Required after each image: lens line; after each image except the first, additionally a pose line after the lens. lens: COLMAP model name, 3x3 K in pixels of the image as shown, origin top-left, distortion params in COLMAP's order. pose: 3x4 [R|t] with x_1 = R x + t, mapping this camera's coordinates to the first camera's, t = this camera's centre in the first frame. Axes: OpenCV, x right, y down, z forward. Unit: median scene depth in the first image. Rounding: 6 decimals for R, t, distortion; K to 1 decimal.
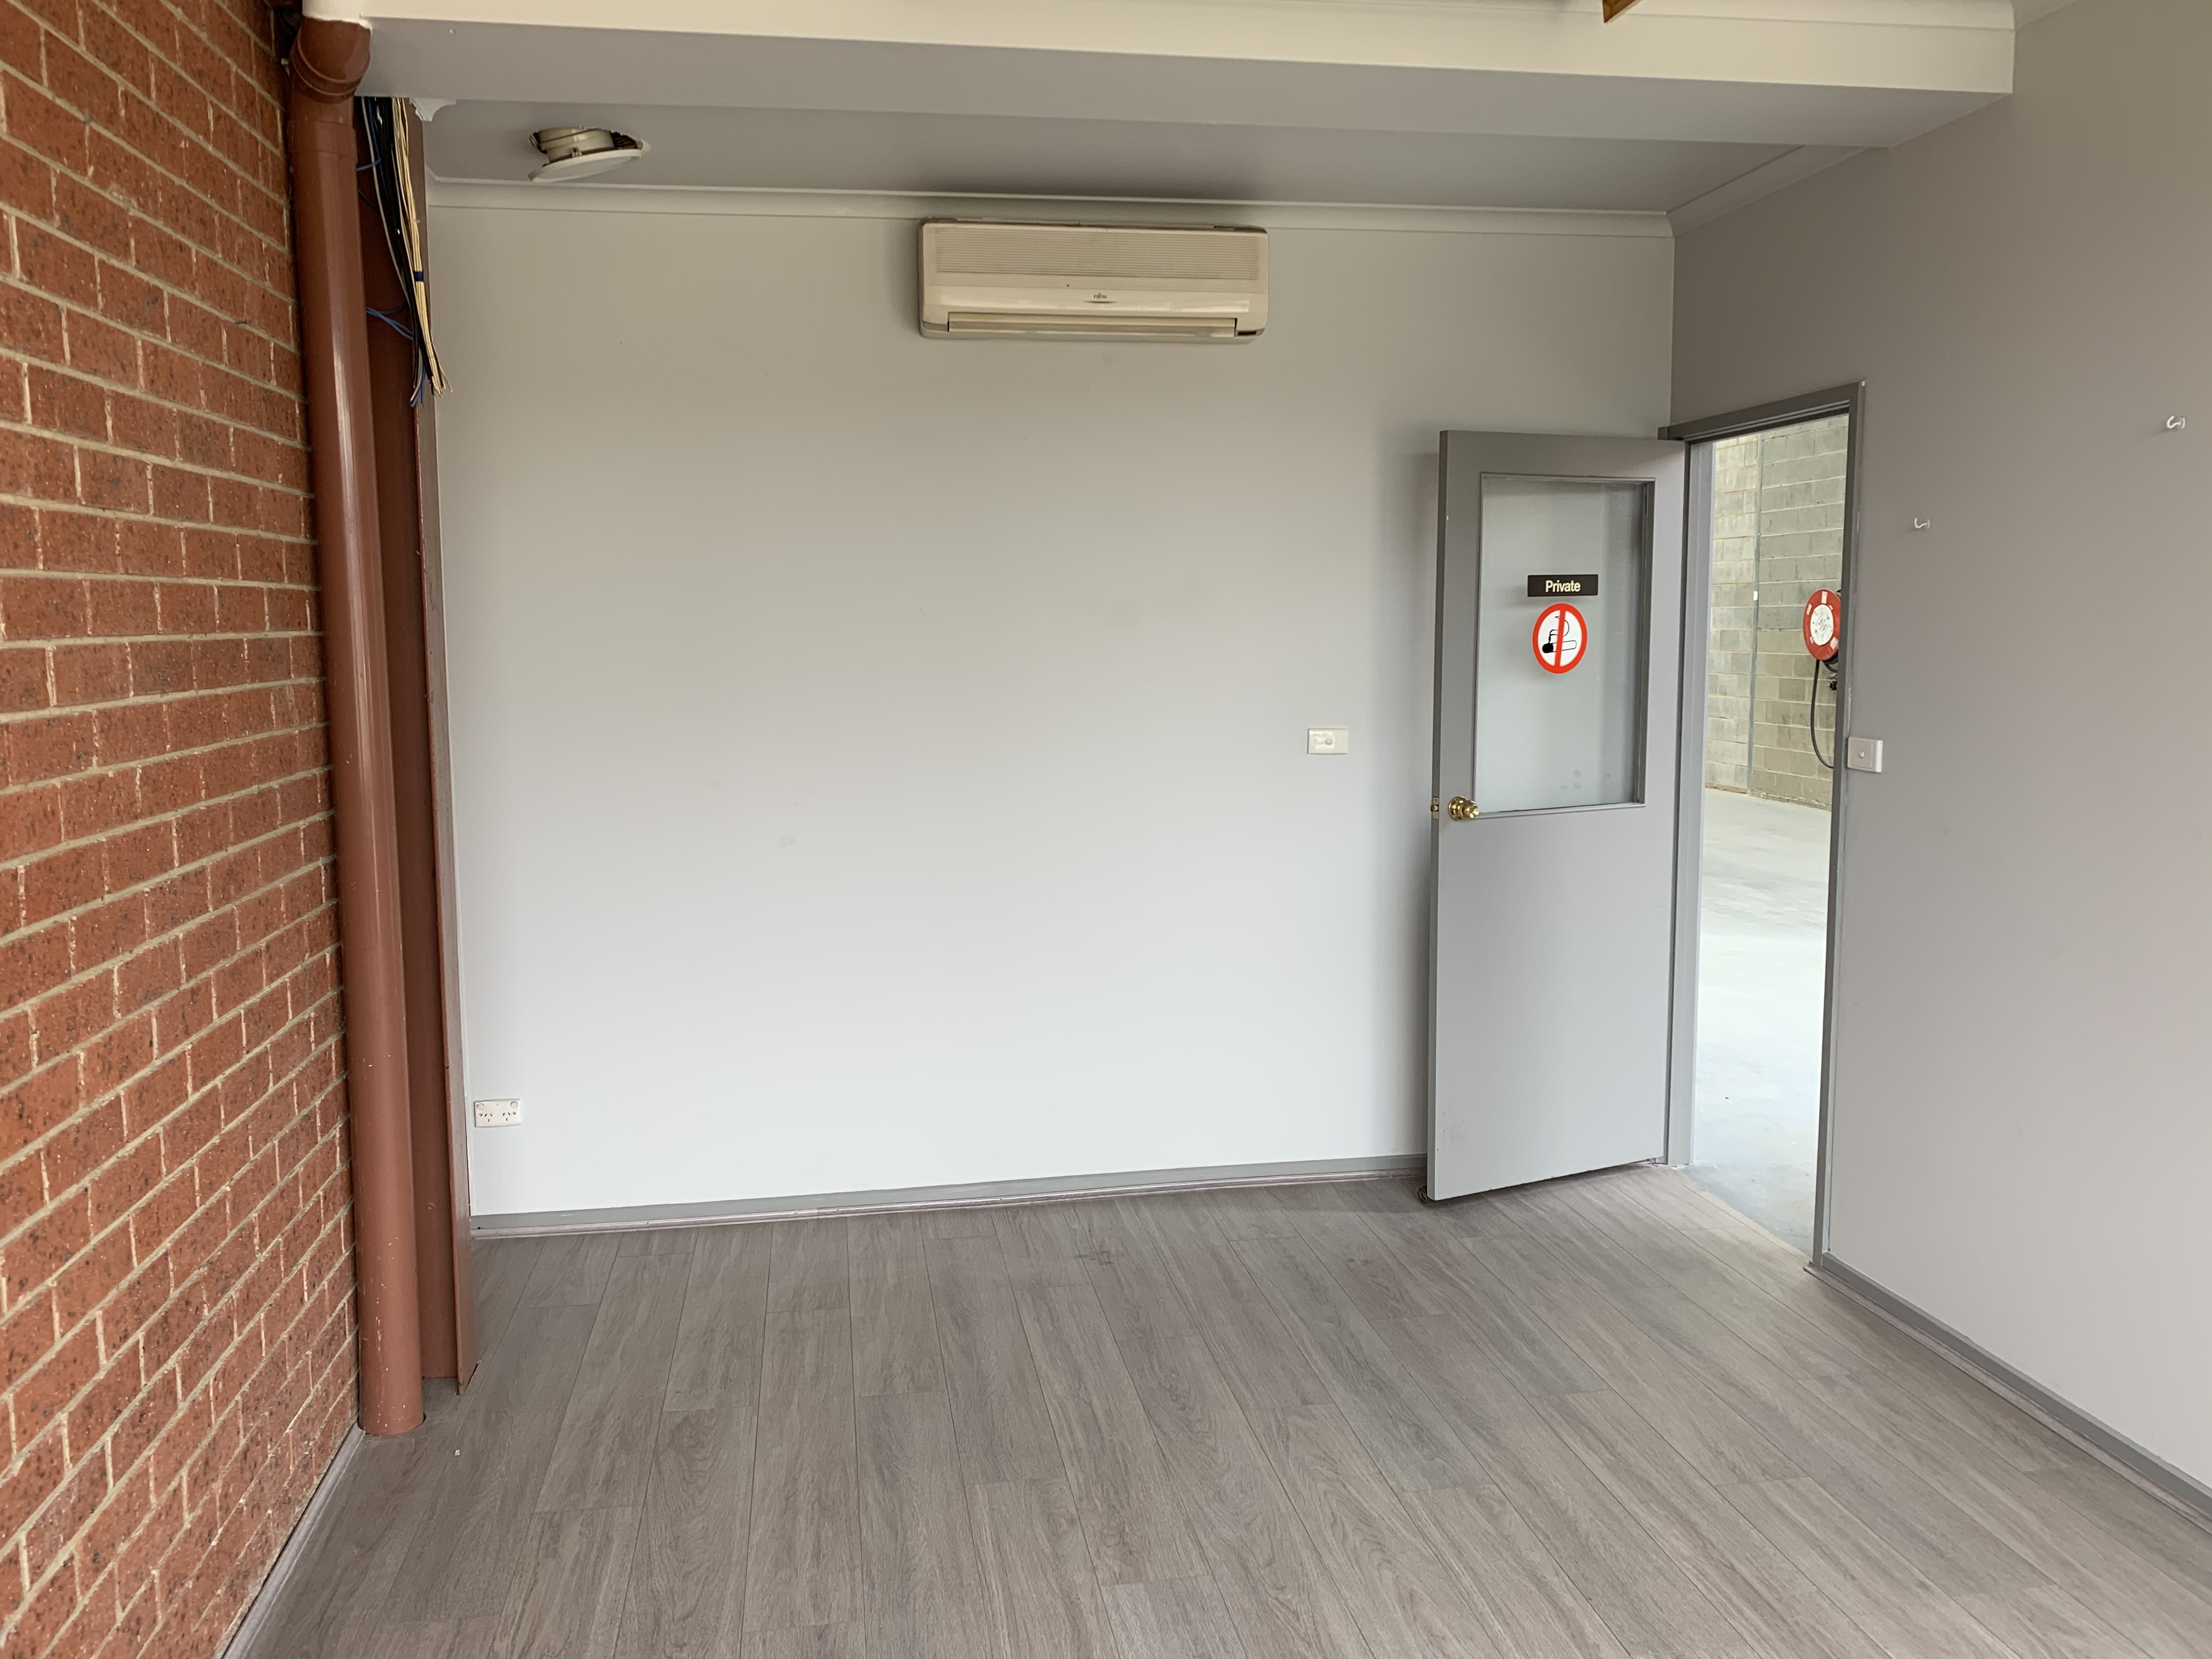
lens RADIAL K [[1708.6, 0, 1093.2], [0, 1708.6, 806.9], [0, 0, 1]] dist [0.011782, -0.004748]
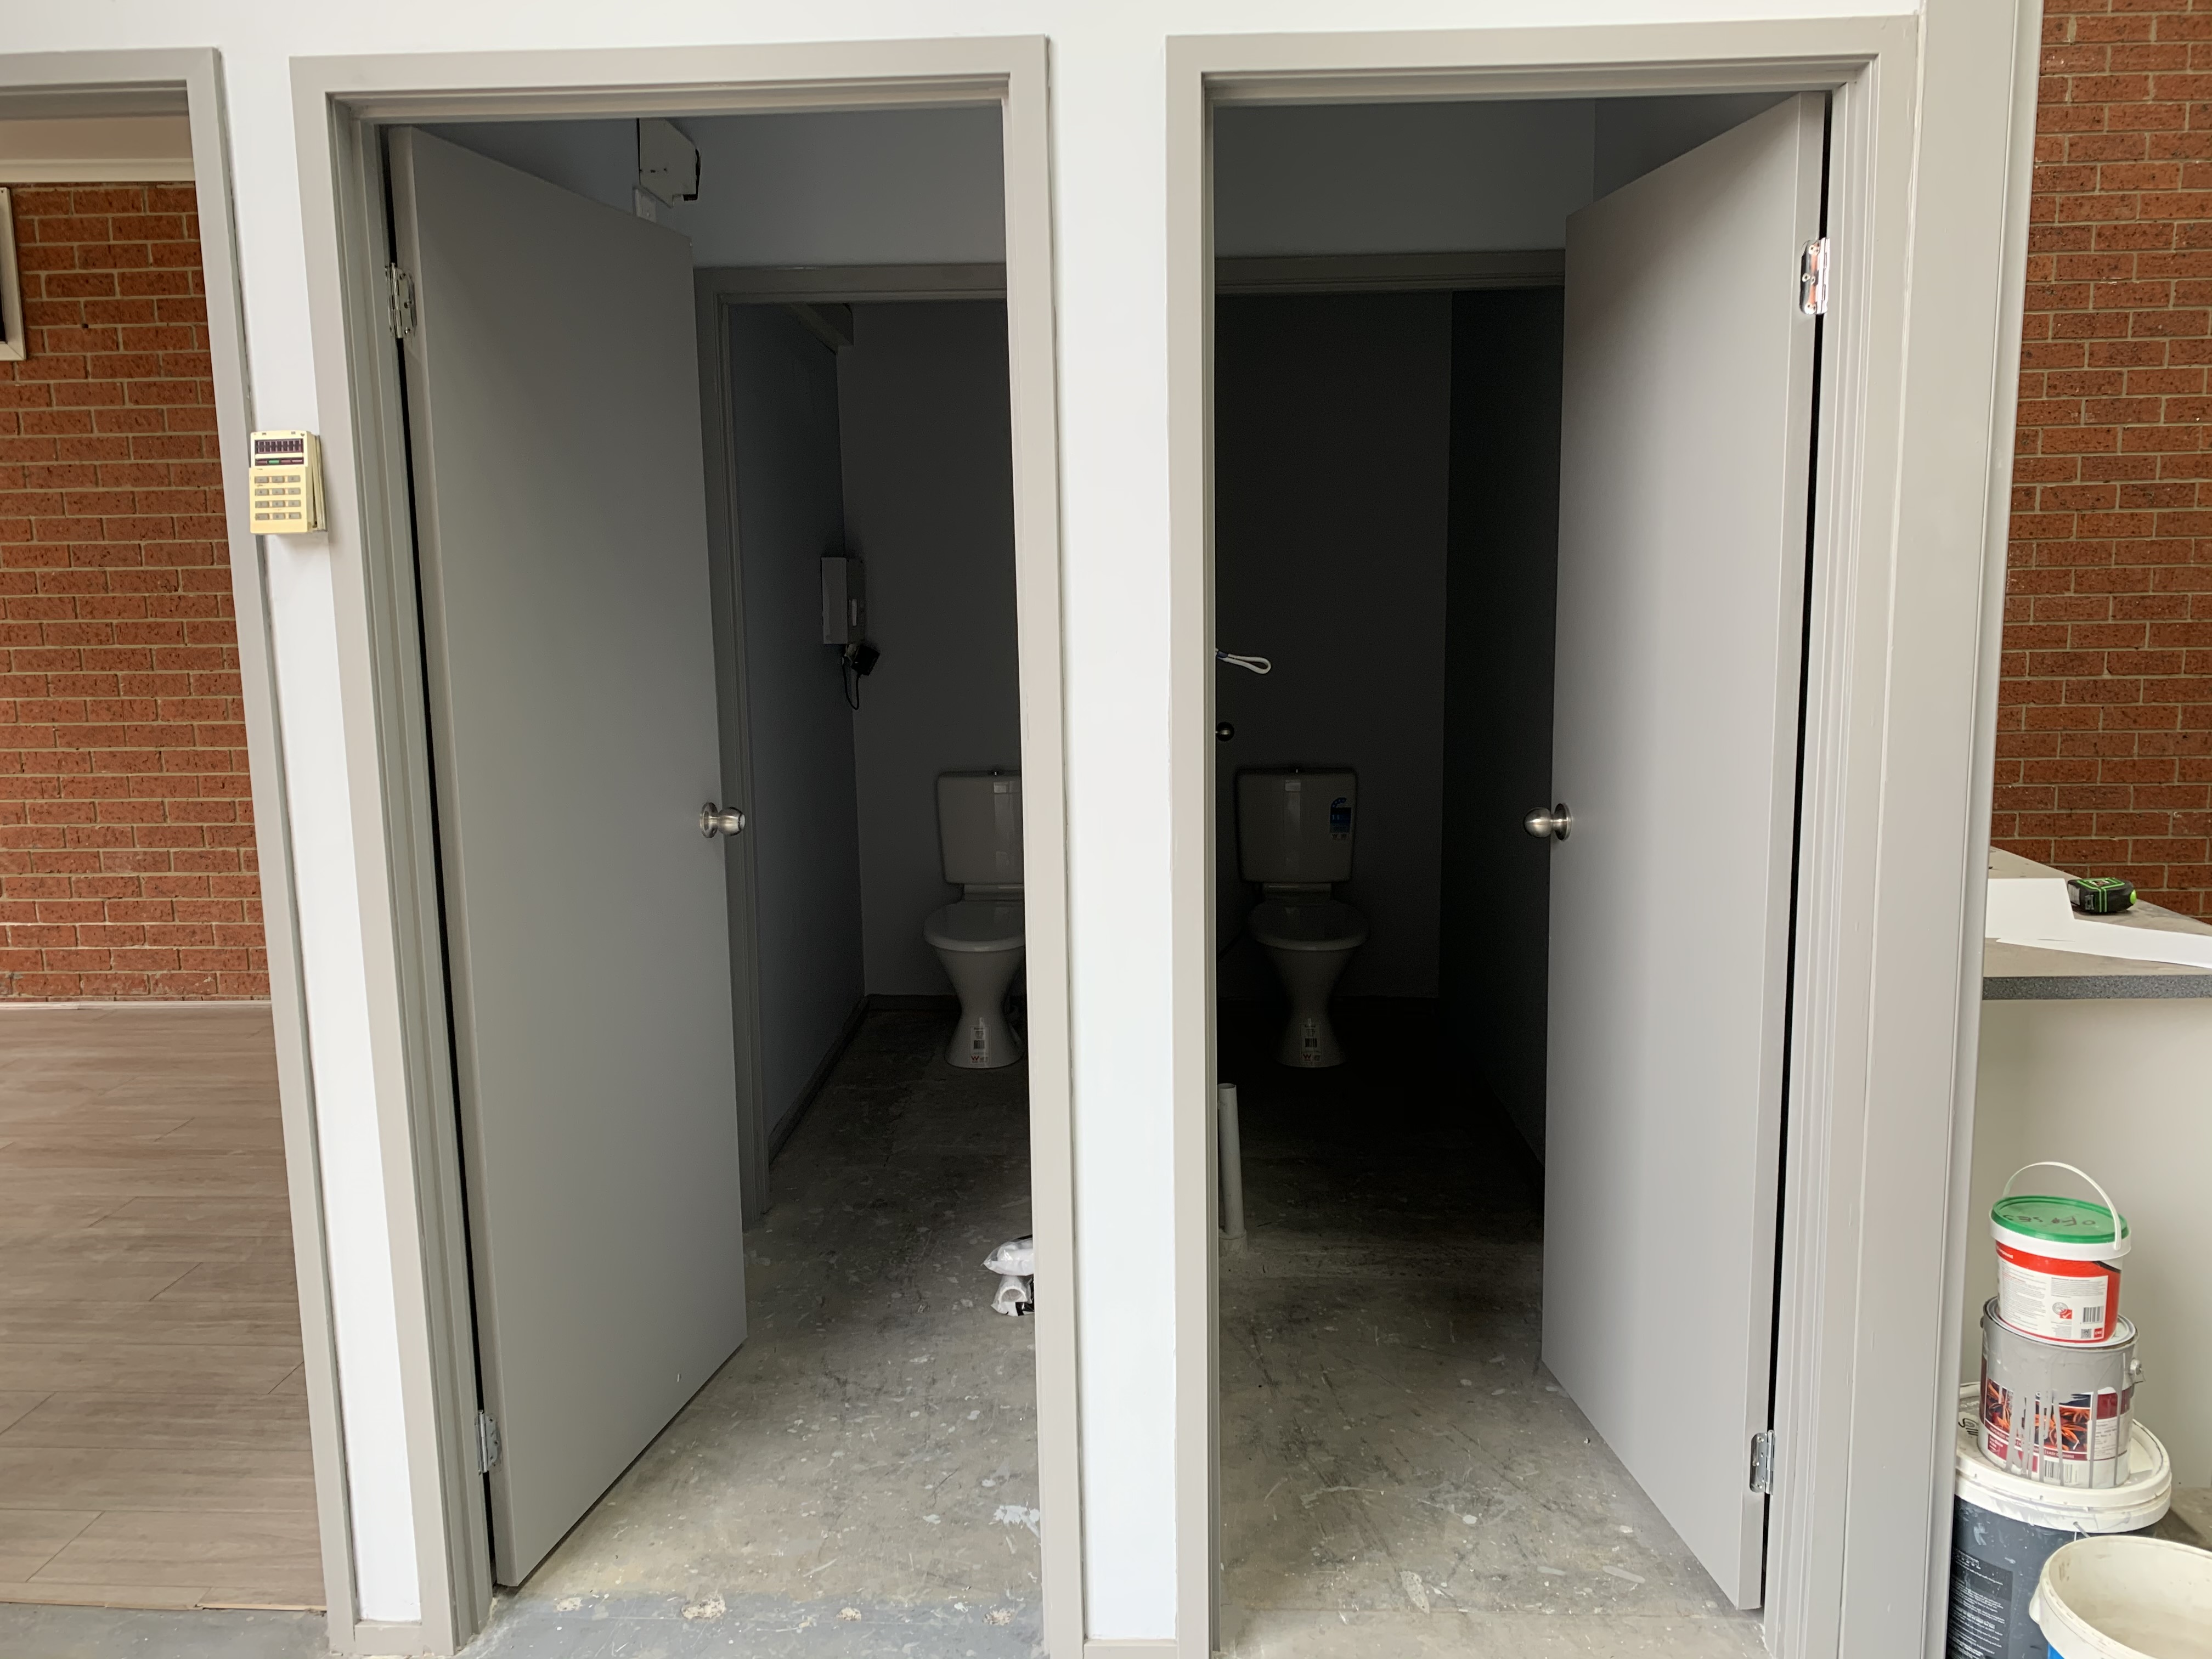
lens RADIAL K [[1708.6, 0, 1093.2], [0, 1708.6, 806.9], [0, 0, 1]] dist [0.011782, -0.004748]
pose [[-0.199313, 0.156388, -0.967376, 0.954586], [-0.096649, 0.979233, 0.178218, -0.170232], [0.975158, 0.129017, -0.180059, 1.633817]]
